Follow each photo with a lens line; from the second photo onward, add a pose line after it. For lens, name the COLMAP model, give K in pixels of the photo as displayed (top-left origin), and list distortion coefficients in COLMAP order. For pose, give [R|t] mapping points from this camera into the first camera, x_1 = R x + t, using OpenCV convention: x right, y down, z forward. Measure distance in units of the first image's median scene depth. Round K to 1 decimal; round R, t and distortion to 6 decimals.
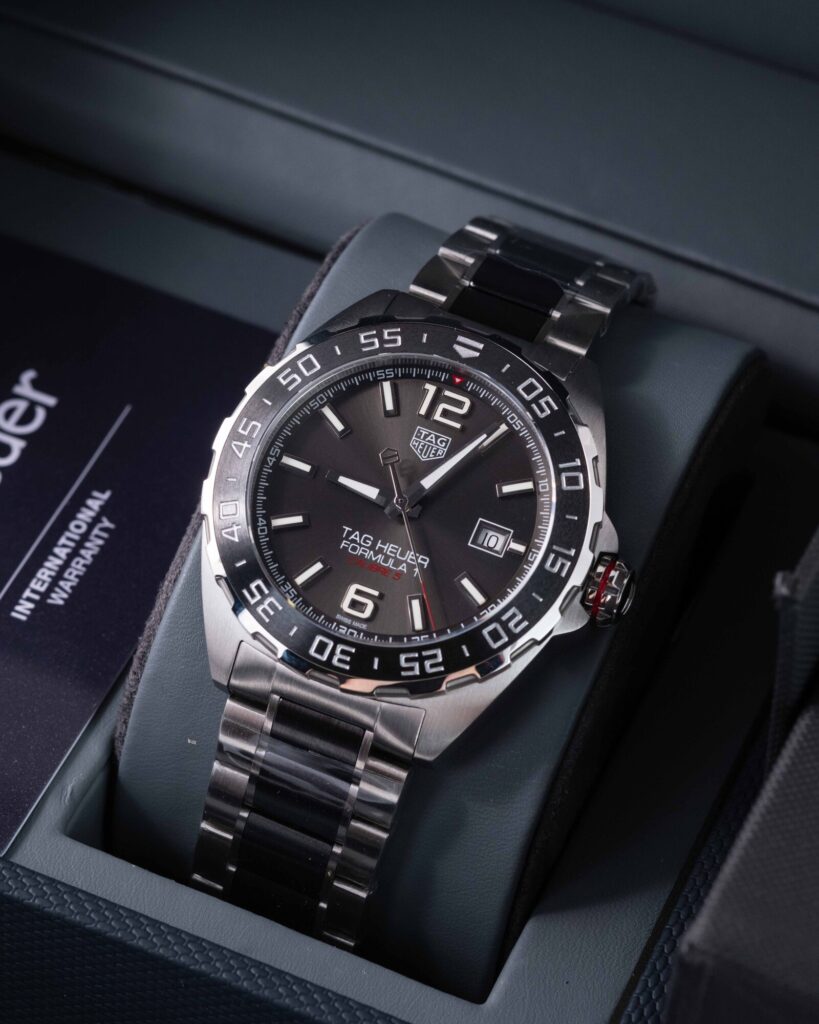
lens RADIAL K [[3702.7, 0, 409.5], [0, 3702.7, 512.0], [0, 0, 1]] dist [-0.122463, 0.191973]
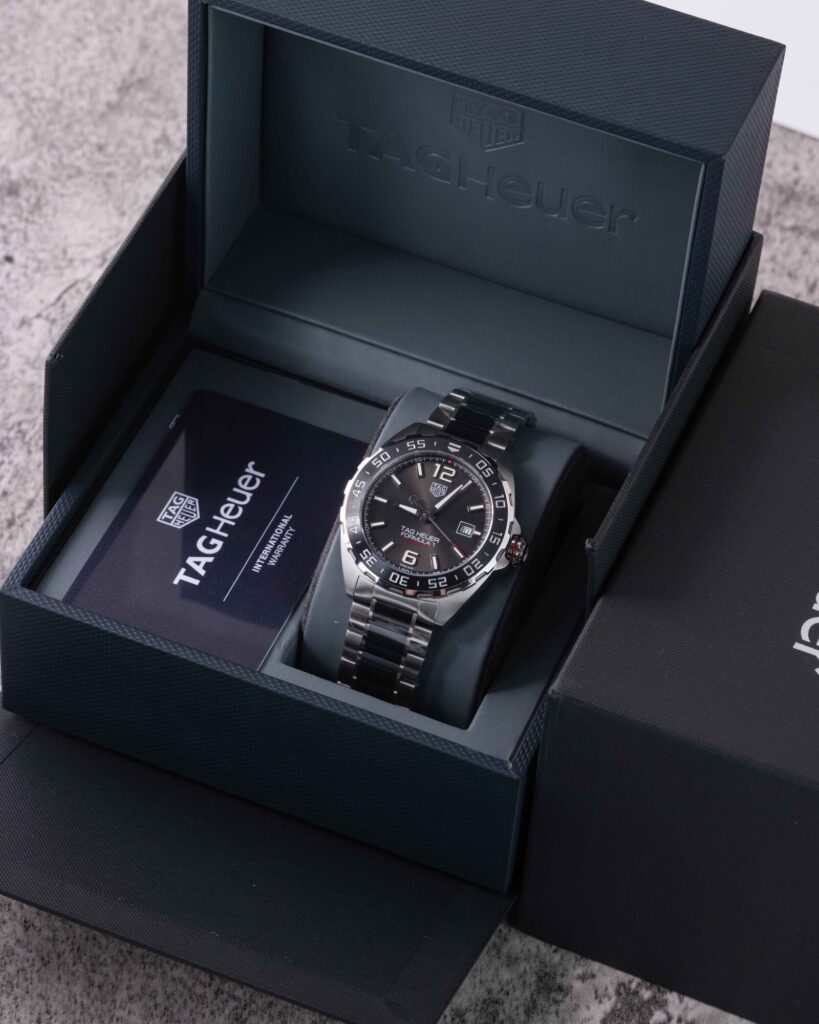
lens RADIAL K [[3702.7, 0, 409.5], [0, 3702.7, 512.0], [0, 0, 1]] dist [-0.122463, 0.191973]
pose [[0.999609, -0.019968, 0.019552, -0.057731], [0.020423, 0.999519, -0.023342, 0.048921], [-0.019077, 0.023732, 0.999536, -1.302715]]
